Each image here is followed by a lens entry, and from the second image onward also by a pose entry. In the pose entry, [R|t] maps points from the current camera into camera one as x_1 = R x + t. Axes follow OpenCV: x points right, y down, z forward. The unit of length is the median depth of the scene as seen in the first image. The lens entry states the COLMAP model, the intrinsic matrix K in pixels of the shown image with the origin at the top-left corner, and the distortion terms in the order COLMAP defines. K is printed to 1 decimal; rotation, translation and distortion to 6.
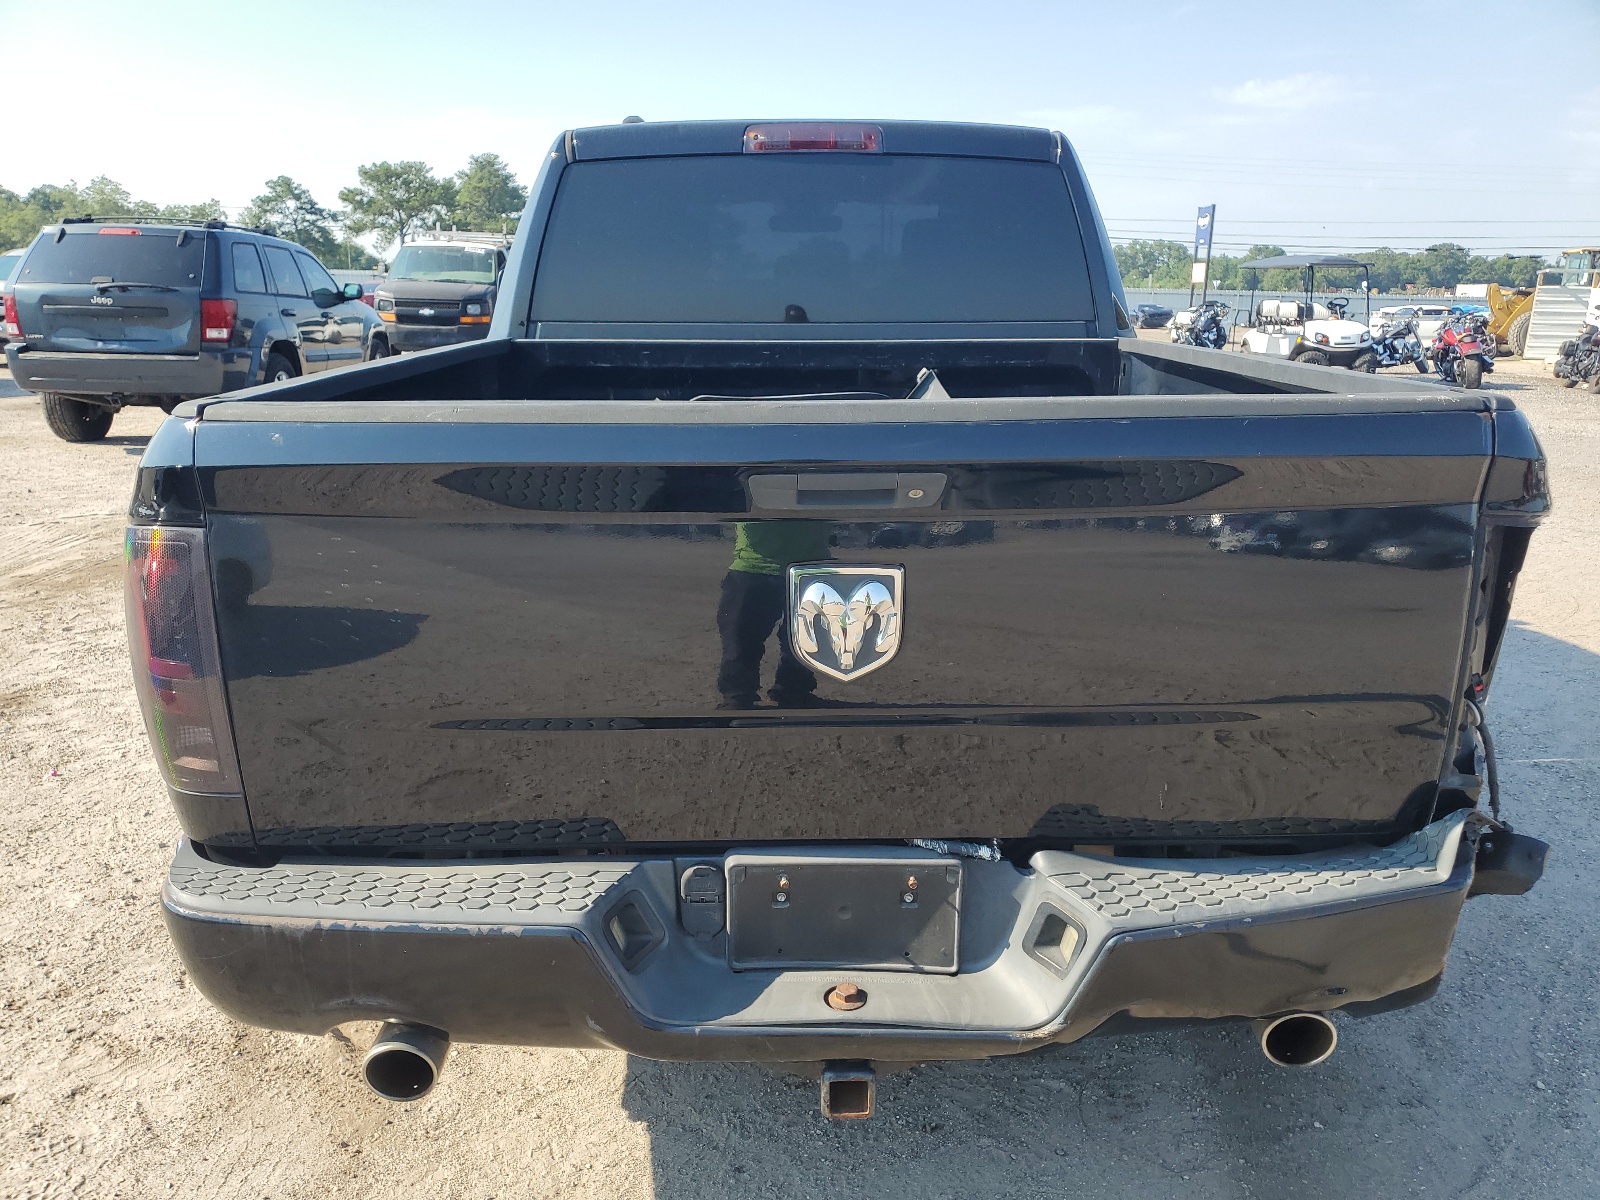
lens RADIAL K [[1210.8, 0, 800.5], [0, 1210.8, 601.0], [0, 0, 1]] dist [0.034737, -0.007342]
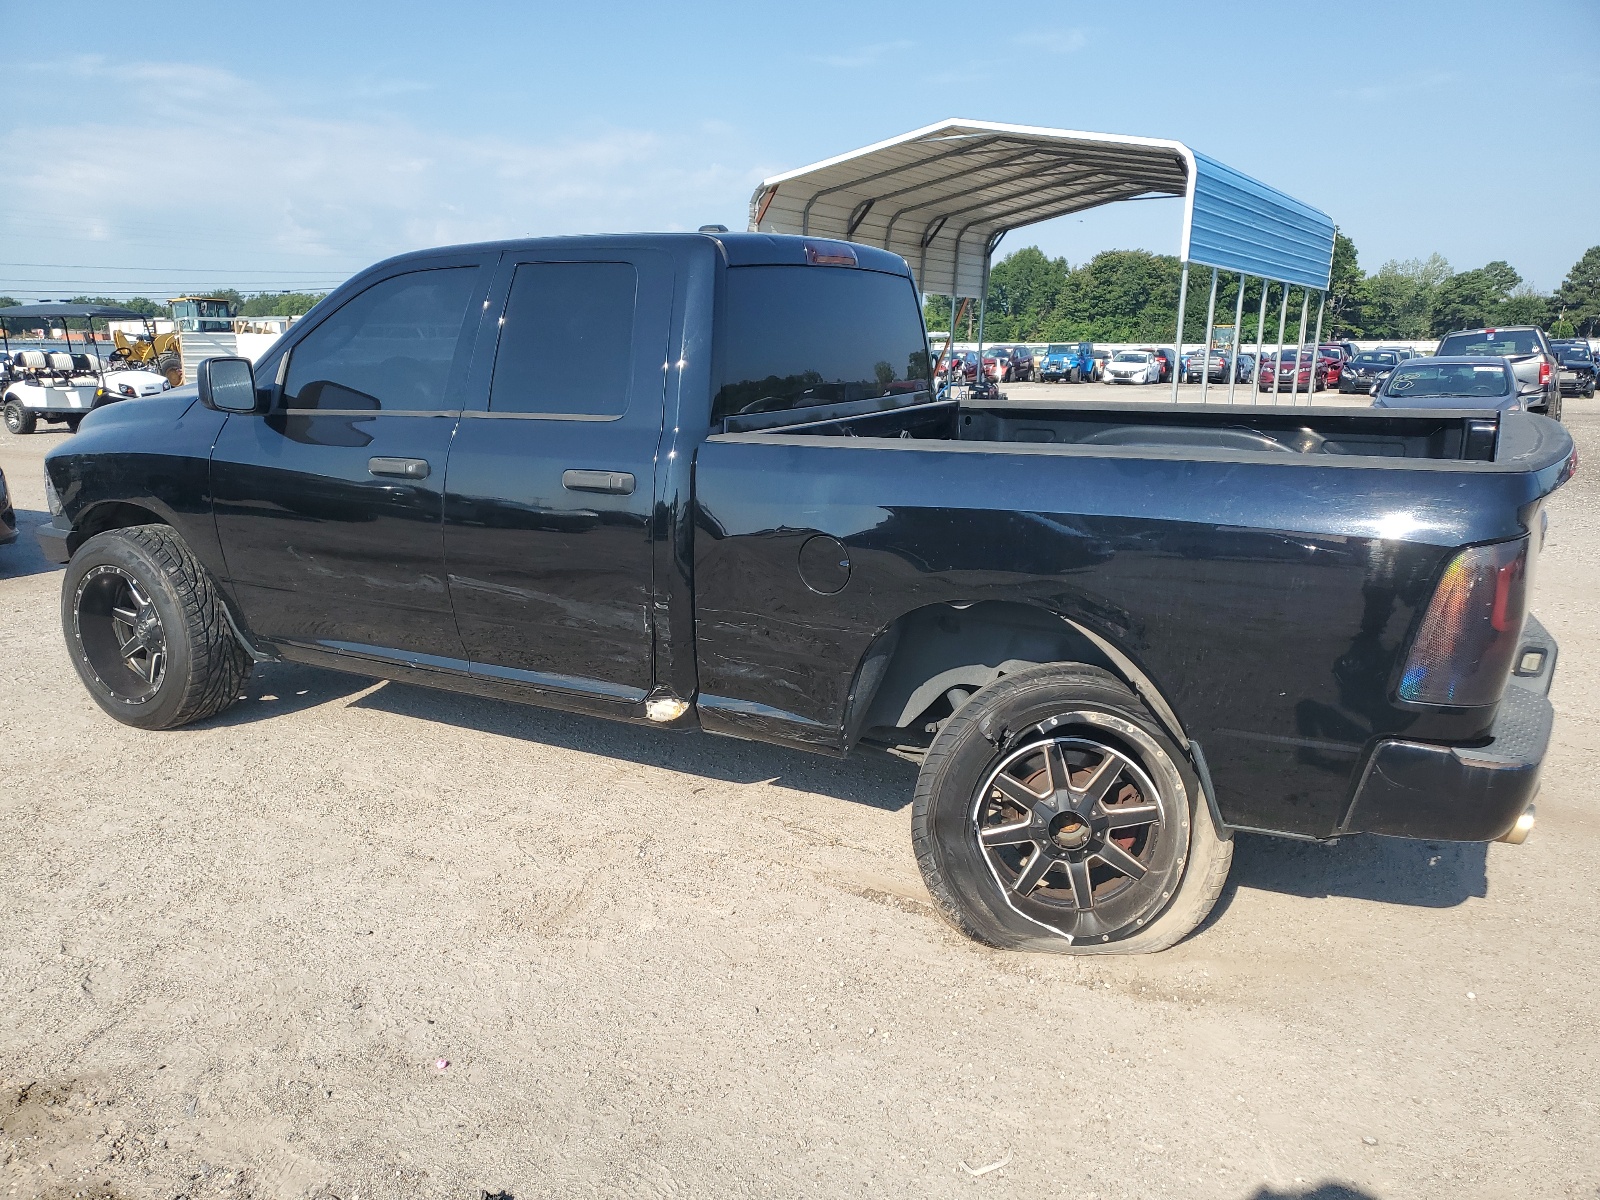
lens RADIAL K [[1210.8, 0, 801.2], [0, 1210.8, 600.8], [0, 0, 1]] dist [0.034737, -0.007342]
pose [[0.522872, -0.189383, 0.831107, -0.130236], [0.217712, 0.972340, 0.084597, -0.017890], [-0.824140, 0.136709, 0.549640, 0.047051]]
